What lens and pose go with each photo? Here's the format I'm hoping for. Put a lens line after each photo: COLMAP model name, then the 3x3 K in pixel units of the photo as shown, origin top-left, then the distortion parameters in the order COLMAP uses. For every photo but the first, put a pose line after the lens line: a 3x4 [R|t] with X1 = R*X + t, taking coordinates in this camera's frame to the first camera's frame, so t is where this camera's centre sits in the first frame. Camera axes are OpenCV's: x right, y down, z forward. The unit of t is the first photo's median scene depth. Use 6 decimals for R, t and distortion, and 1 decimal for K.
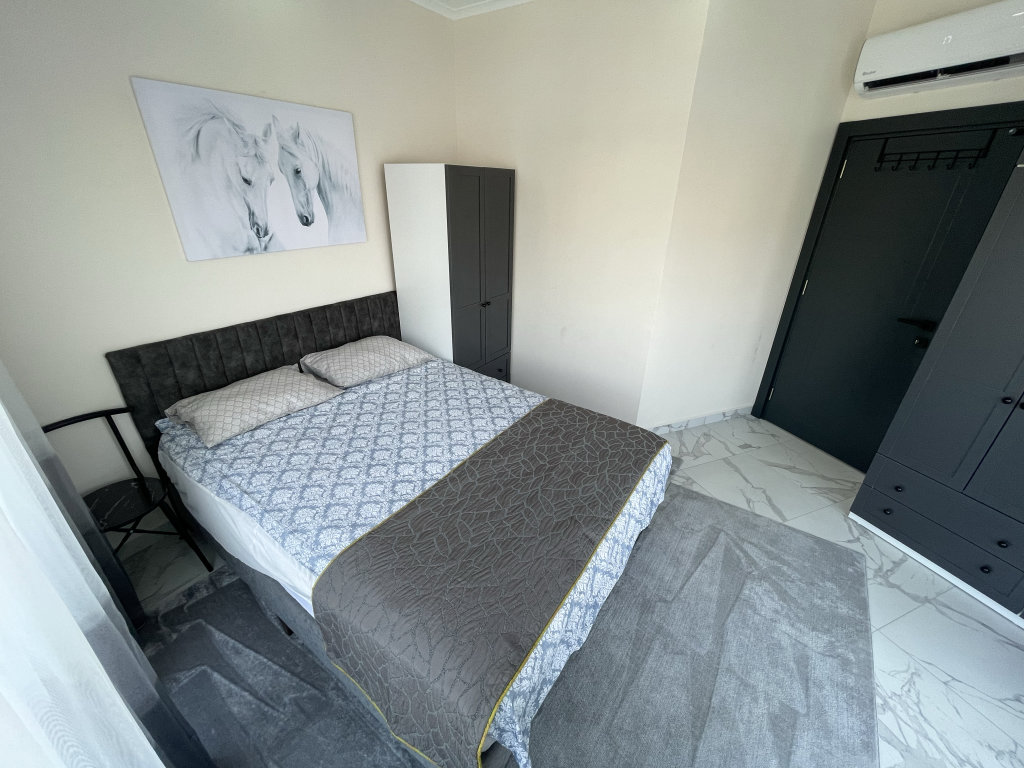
lens RADIAL K [[410.5, 0, 516.4], [0, 410.5, 385.7], [0, 0, 1]] dist [-0.003271, -0.000142]
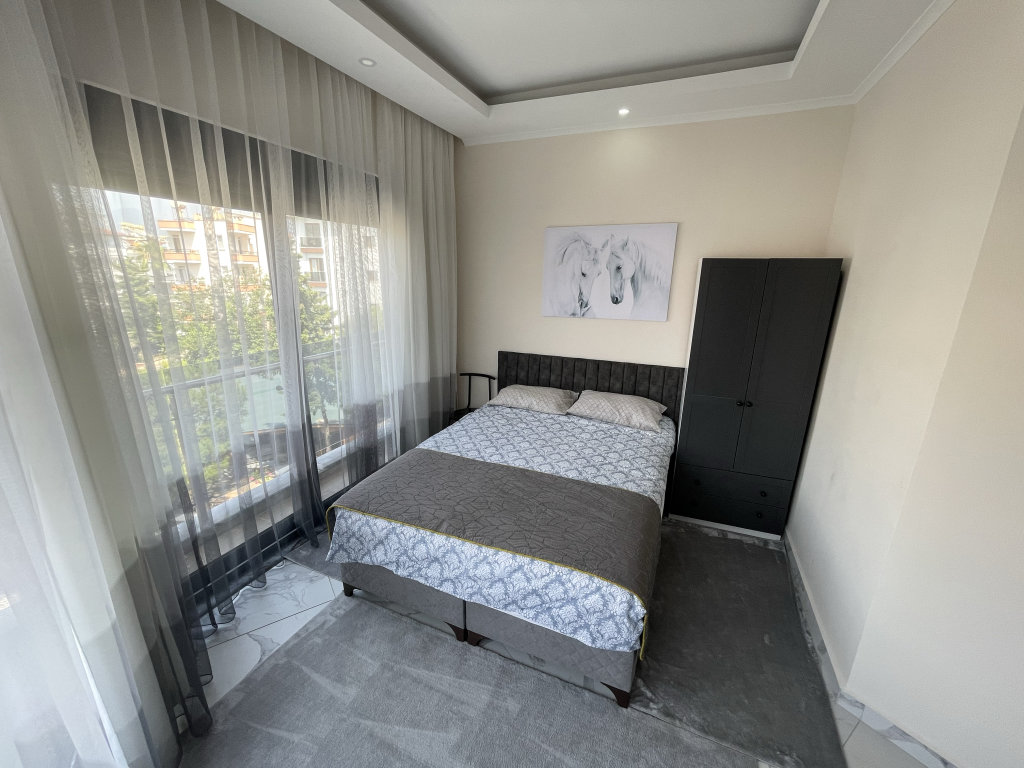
lens RADIAL K [[410.5, 0, 513.7], [0, 410.5, 390.1], [0, 0, 1]] dist [-0.003271, -0.000142]
pose [[0.207242, 0.252735, -0.945080, 0.911802], [-0.430216, 0.891170, 0.143979, -0.200982], [0.878615, 0.376750, 0.293419, 0.440323]]
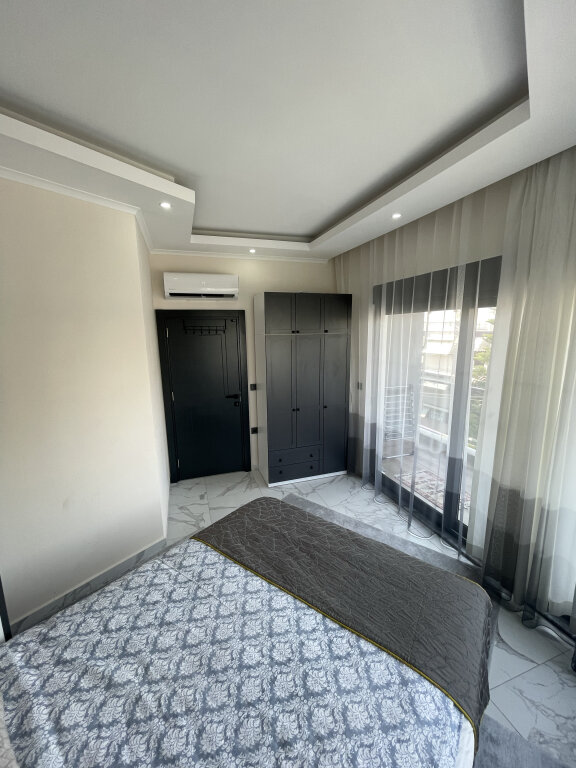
lens RADIAL K [[307.9, 0, 280.8], [0, 307.9, 379.3], [0, 0, 1]] dist [-0.003271, -0.000142]
pose [[0.077517, -0.179789, 0.980646, -0.689858], [0.448047, 0.884968, 0.126831, -0.376684], [-0.890643, 0.429544, 0.149154, 0.557673]]
